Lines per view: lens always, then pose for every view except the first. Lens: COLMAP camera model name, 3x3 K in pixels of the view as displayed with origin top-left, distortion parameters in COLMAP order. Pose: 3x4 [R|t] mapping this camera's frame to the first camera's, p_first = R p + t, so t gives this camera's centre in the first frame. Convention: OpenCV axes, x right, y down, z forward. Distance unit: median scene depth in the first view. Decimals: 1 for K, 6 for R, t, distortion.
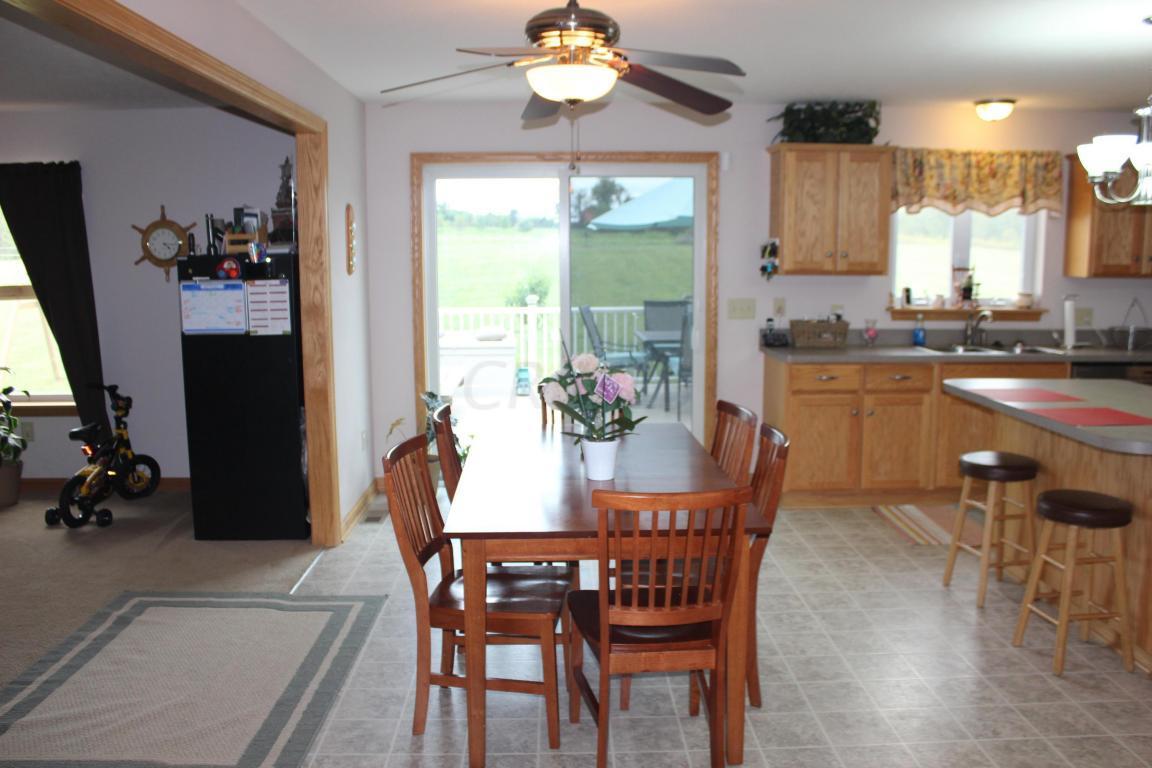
lens RADIAL K [[968.9, 0, 577.4], [0, 968.9, 385.6], [0, 0, 1]] dist [-0.160959, 0.137302]
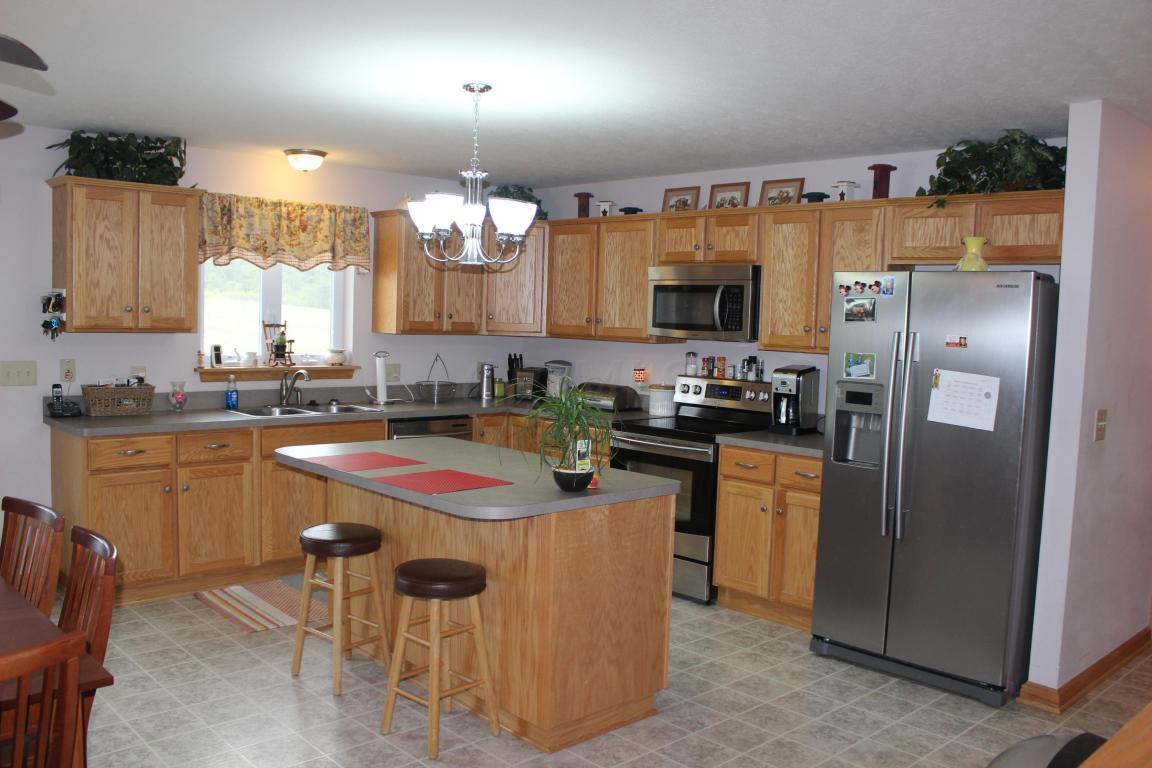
lens RADIAL K [[968.9, 0, 575.9], [0, 968.9, 391.9], [0, 0, 1]] dist [-0.160959, 0.137302]
pose [[0.747459, -0.028874, 0.663680, -0.001040], [0.060617, 0.997852, -0.024856, -0.016504], [-0.661537, 0.058809, 0.747603, 0.101025]]
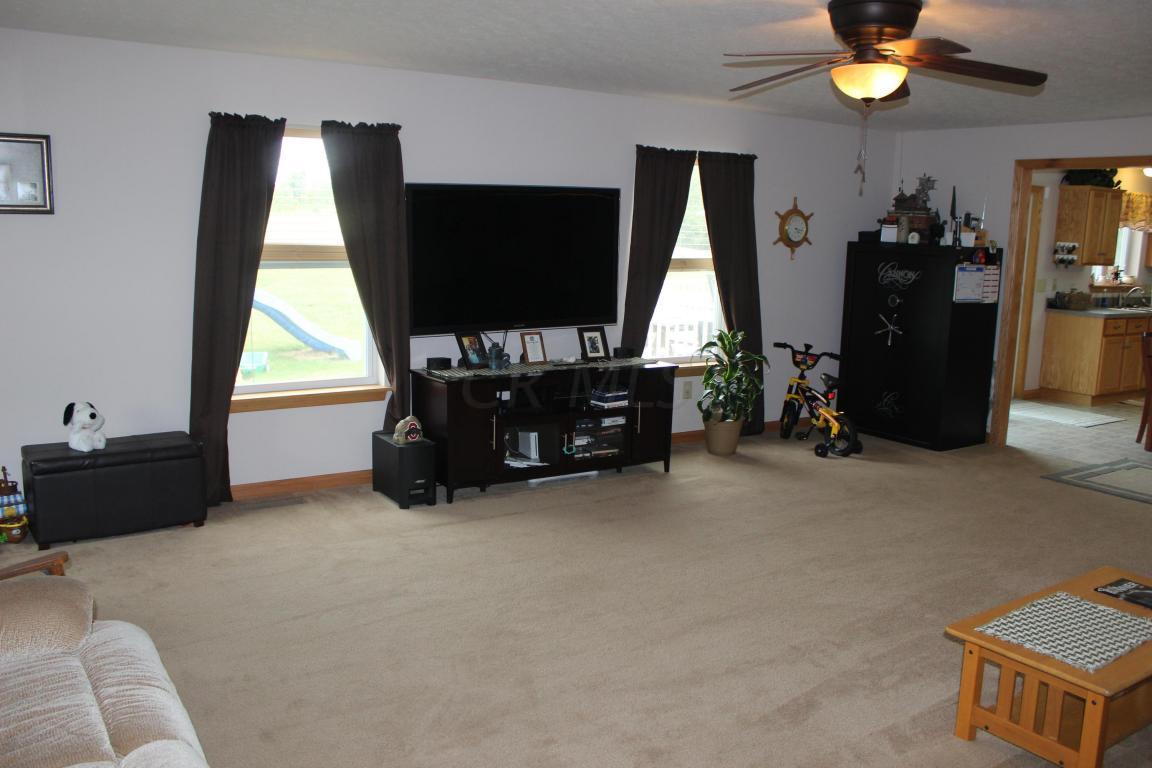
lens RADIAL K [[968.9, 0, 572.6], [0, 968.9, 386.4], [0, 0, 1]] dist [-0.160959, 0.137302]
pose [[0.850402, -0.055807, 0.523165, -1.409389], [0.037844, 0.998271, 0.044974, -0.013275], [-0.524771, -0.018447, 0.851044, 0.092682]]
